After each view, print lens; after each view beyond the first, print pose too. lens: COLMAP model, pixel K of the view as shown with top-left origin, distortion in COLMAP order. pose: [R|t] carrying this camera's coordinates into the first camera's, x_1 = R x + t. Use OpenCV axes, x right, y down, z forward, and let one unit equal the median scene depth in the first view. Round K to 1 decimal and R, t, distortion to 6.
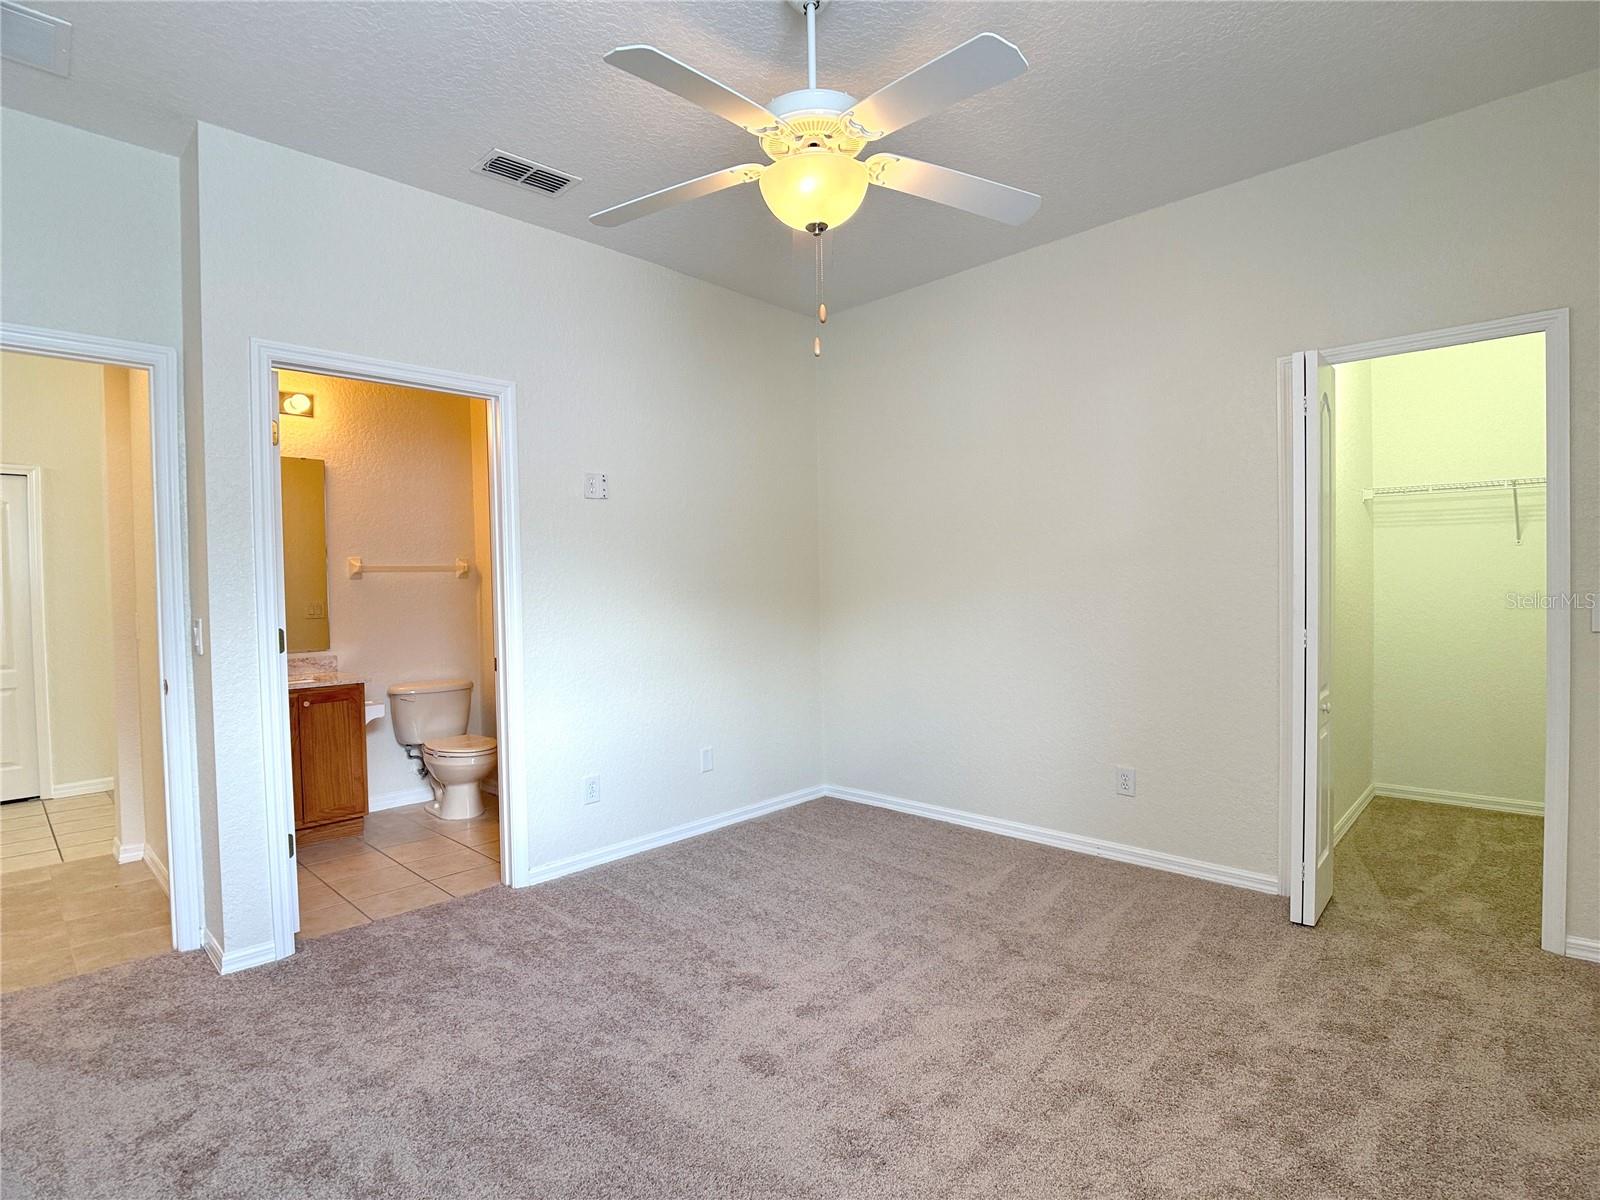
lens RADIAL K [[805.8, 0, 798.3], [0, 805.8, 600.0], [0, 0, 1]] dist [-0.025789, 0.008092]
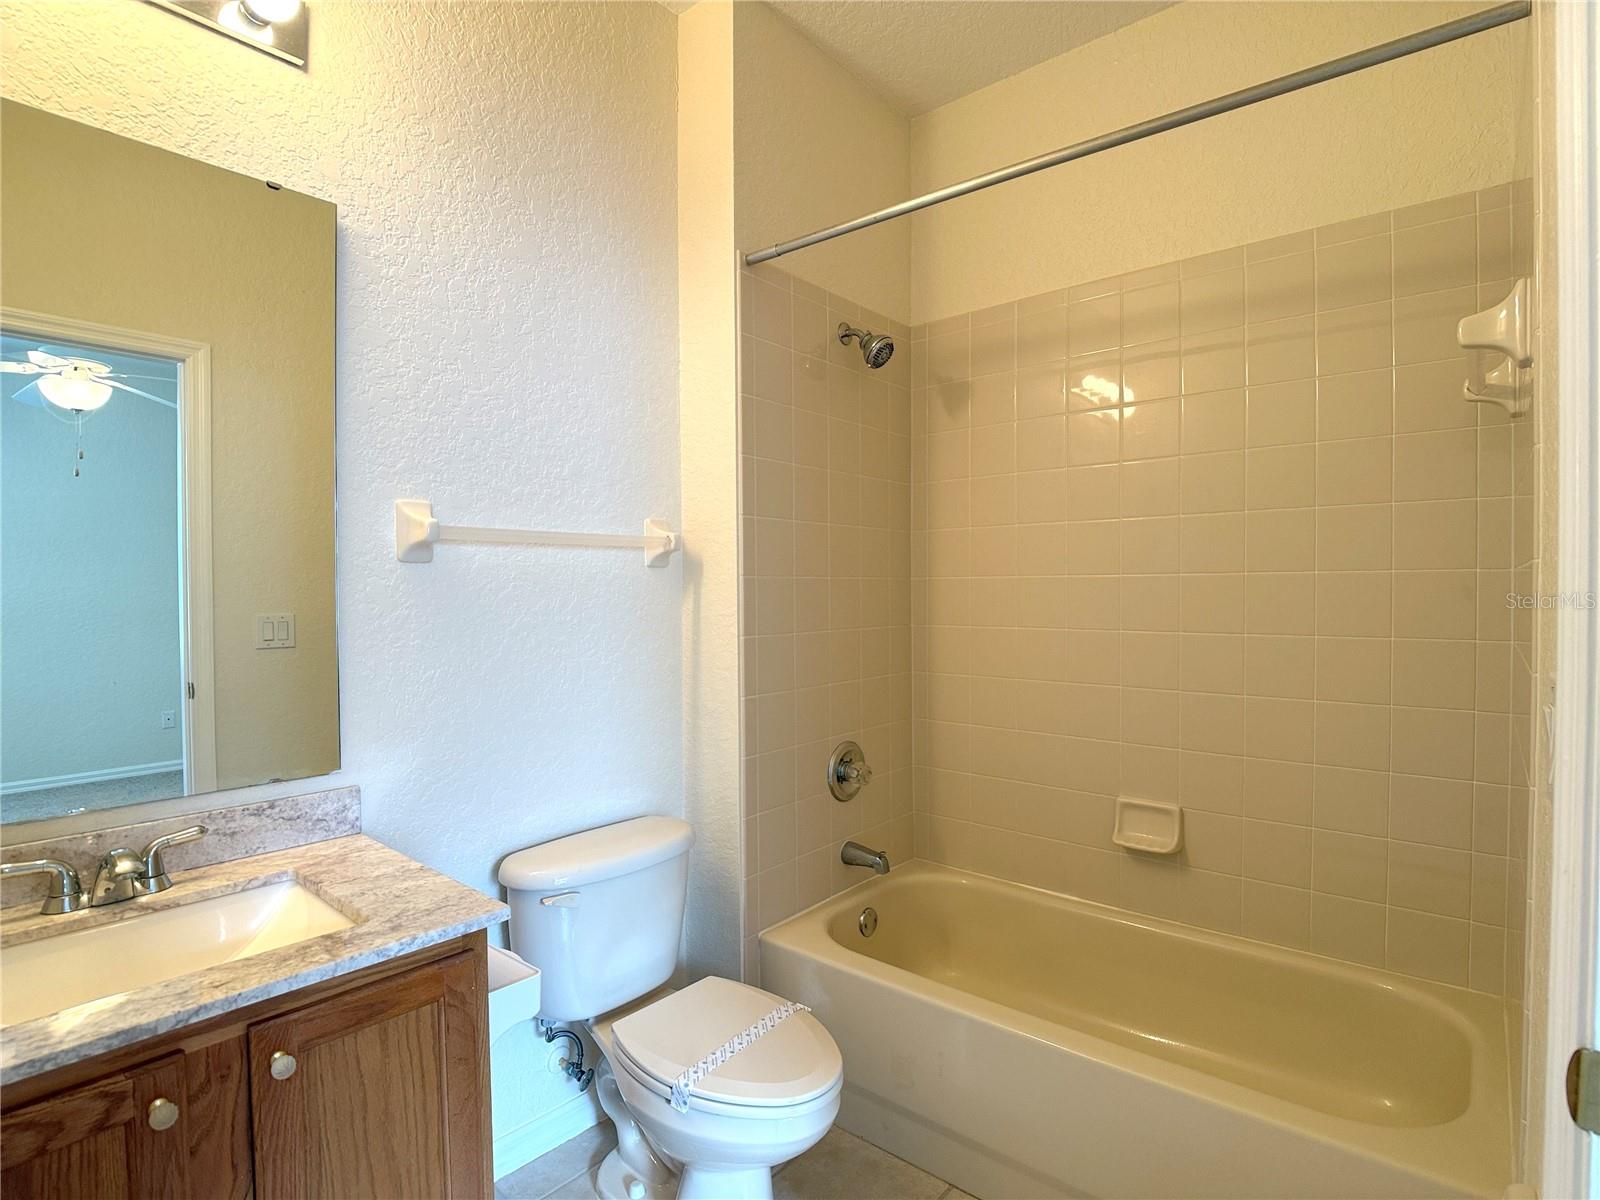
lens RADIAL K [[805.8, 0, 805.9], [0, 805.8, 597.9], [0, 0, 1]] dist [-0.025789, 0.008092]
pose [[0.997660, 0.016241, 0.066418, -0.410859], [-0.015618, 0.999829, -0.009879, -0.009545], [-0.066567, 0.008819, 0.997743, 0.646004]]
